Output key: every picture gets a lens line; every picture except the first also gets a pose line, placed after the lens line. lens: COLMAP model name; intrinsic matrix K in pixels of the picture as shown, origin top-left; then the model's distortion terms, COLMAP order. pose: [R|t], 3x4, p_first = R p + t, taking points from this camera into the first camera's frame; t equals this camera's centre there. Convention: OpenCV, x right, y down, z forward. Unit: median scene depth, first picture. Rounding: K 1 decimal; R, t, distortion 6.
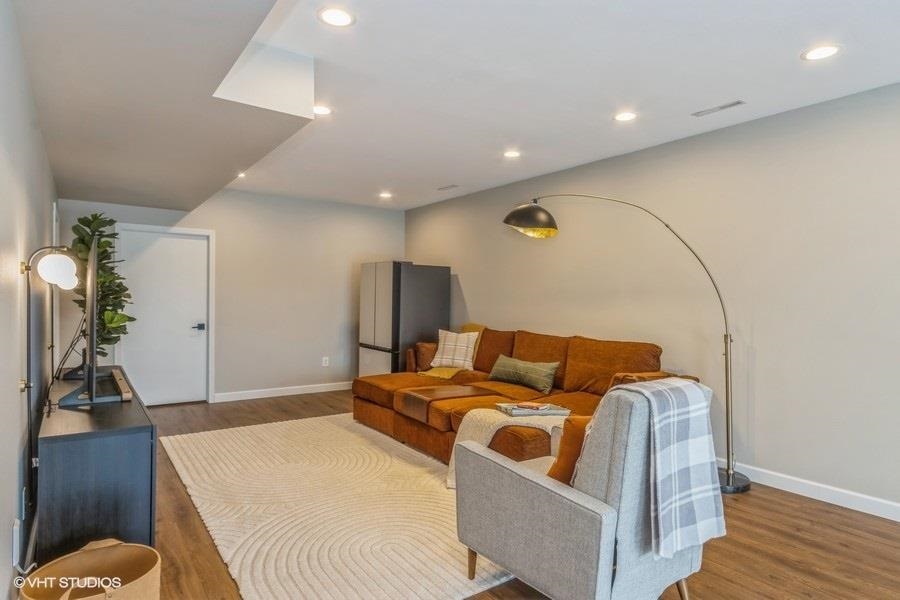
lens RADIAL K [[521.1, 0, 450.0], [0, 521.1, 300.0], [0, 0, 1]] dist [0.003127, -0.000083]
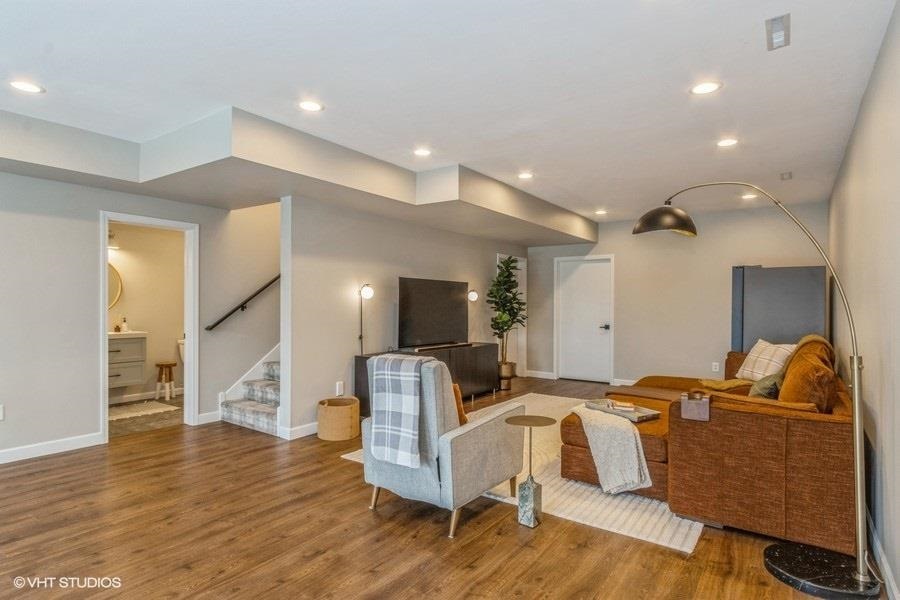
lens RADIAL K [[489.1, 0, 450.0], [0, 489.1, 300.0], [0, 0, 1]] dist [0.003385, 0.000302]
pose [[0.321549, -0.016151, -0.946755, 0.759939], [-0.004247, 0.999820, -0.018498, 0.008613], [0.946883, 0.009969, 0.321423, 0.278493]]
